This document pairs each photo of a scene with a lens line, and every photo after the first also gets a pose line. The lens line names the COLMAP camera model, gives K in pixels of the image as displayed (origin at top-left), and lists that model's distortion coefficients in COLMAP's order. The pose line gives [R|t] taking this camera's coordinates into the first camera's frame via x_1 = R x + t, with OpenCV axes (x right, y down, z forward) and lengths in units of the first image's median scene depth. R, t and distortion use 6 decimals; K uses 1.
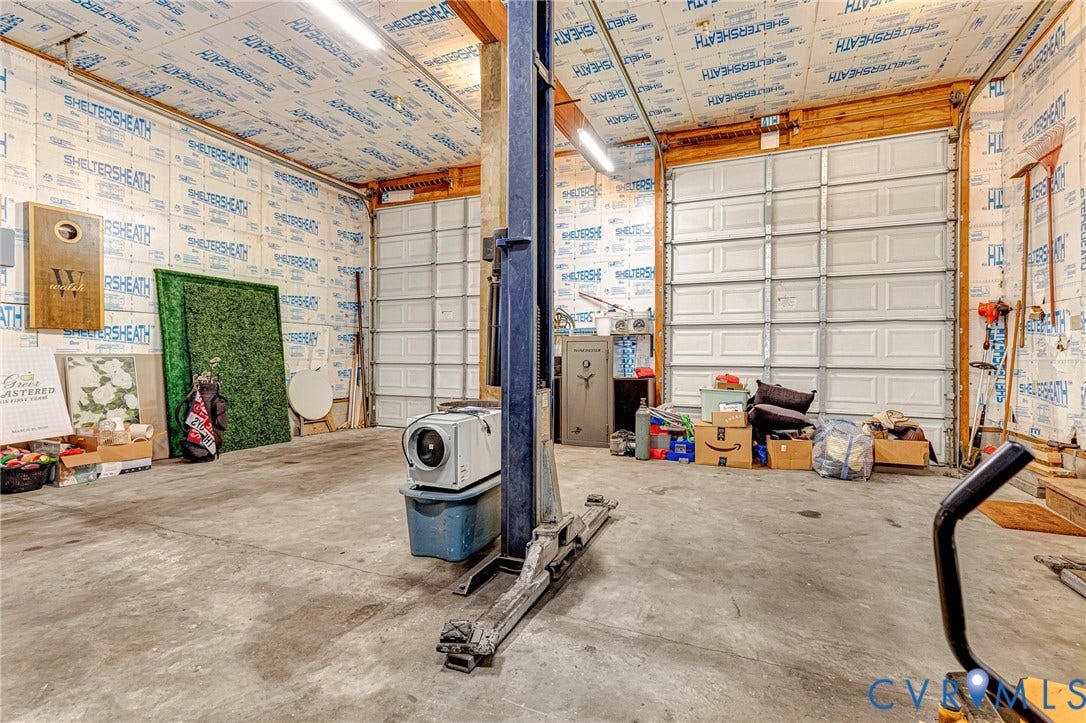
lens RADIAL K [[519.8, 0, 546.6], [0, 519.8, 359.8], [0, 0, 1]] dist [0.008495, -0.000069]
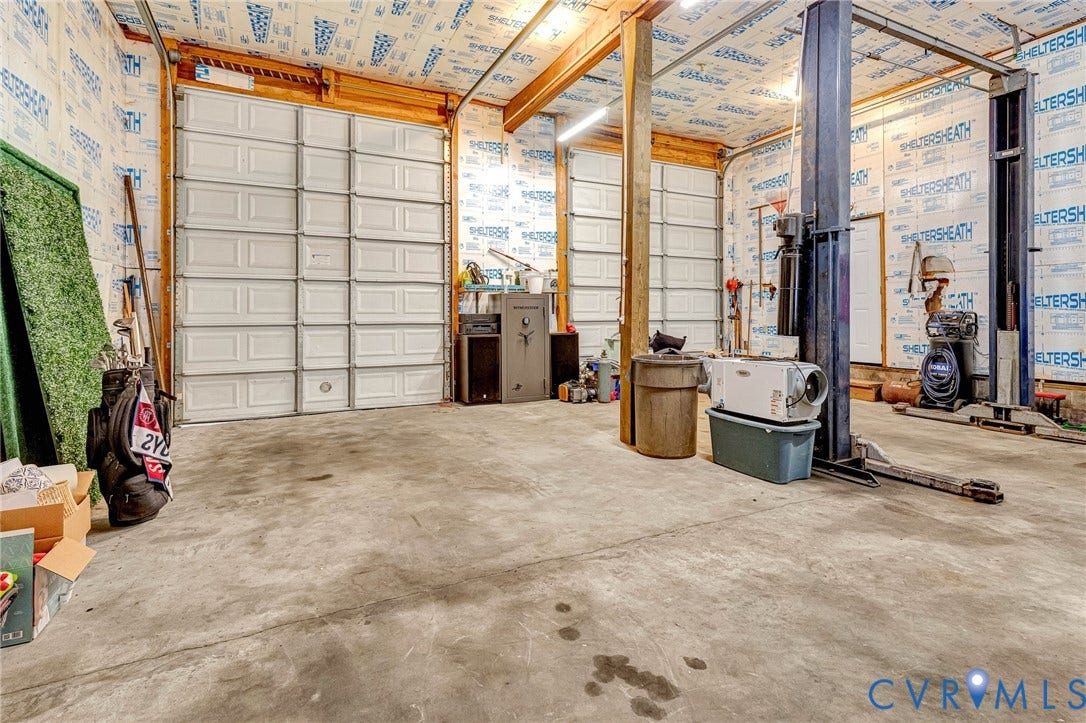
lens RADIAL K [[519.8, 0, 575.0], [0, 519.8, 315.3], [0, 0, 1]] dist [0.008495, -0.000069]
pose [[0.637308, -0.006942, 0.770578, -1.158260], [0.010116, 0.999949, 0.000642, -0.004792], [-0.770543, 0.007387, 0.637345, 0.492988]]
